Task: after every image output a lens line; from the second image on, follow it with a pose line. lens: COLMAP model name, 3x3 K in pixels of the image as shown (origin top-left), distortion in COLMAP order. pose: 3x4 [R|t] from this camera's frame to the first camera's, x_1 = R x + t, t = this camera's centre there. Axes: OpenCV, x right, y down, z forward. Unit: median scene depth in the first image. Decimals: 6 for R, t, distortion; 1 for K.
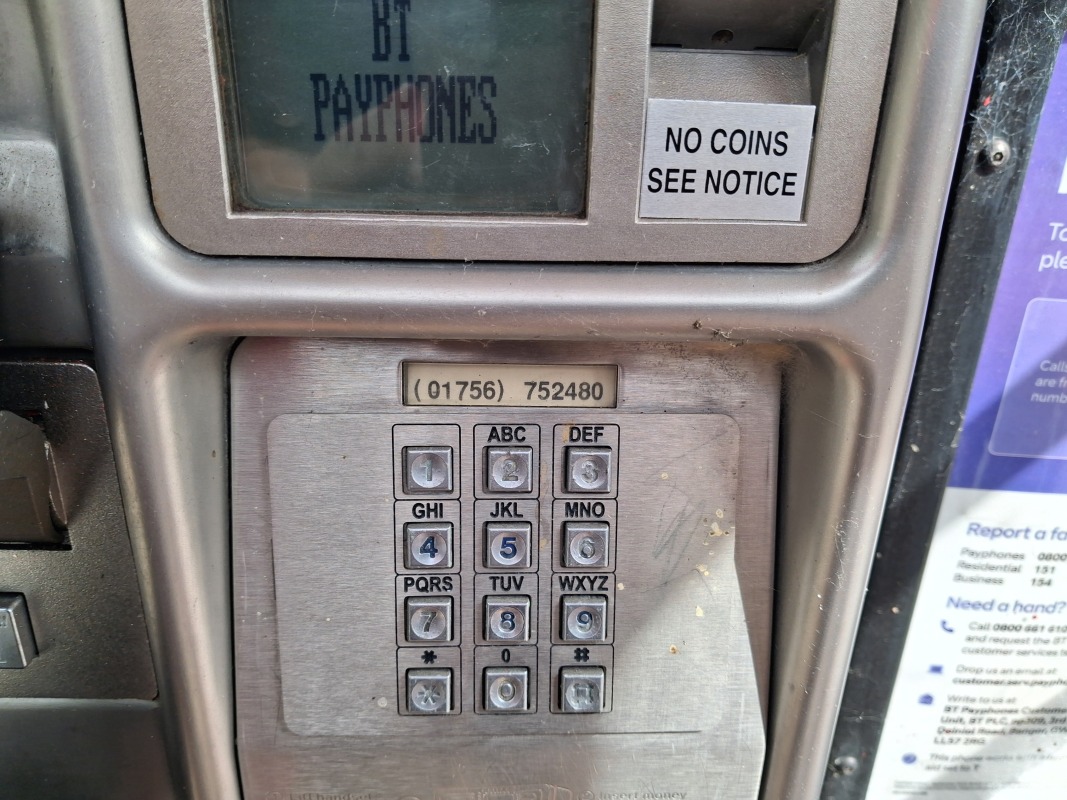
lens RADIAL K [[848.6, 0, 543.5], [0, 848.6, 398.5], [0, 0, 1]] dist [0.020374, 0.007596]
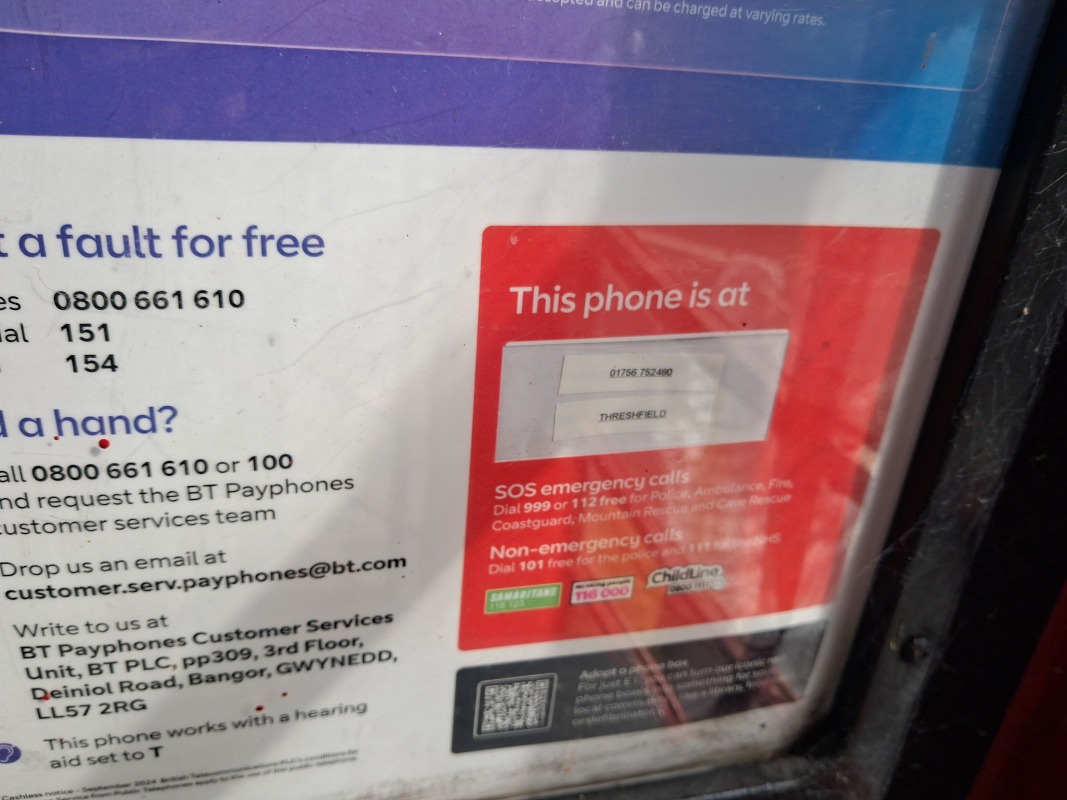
lens RADIAL K [[848.6, 0, 526.7], [0, 848.6, 404.3], [0, 0, 1]] dist [0.020374, 0.007596]
pose [[0.986317, -0.049515, 0.157250, 0.709373], [0.038548, 0.996656, 0.072041, 0.205042], [-0.160291, -0.064994, 0.984928, 0.499921]]
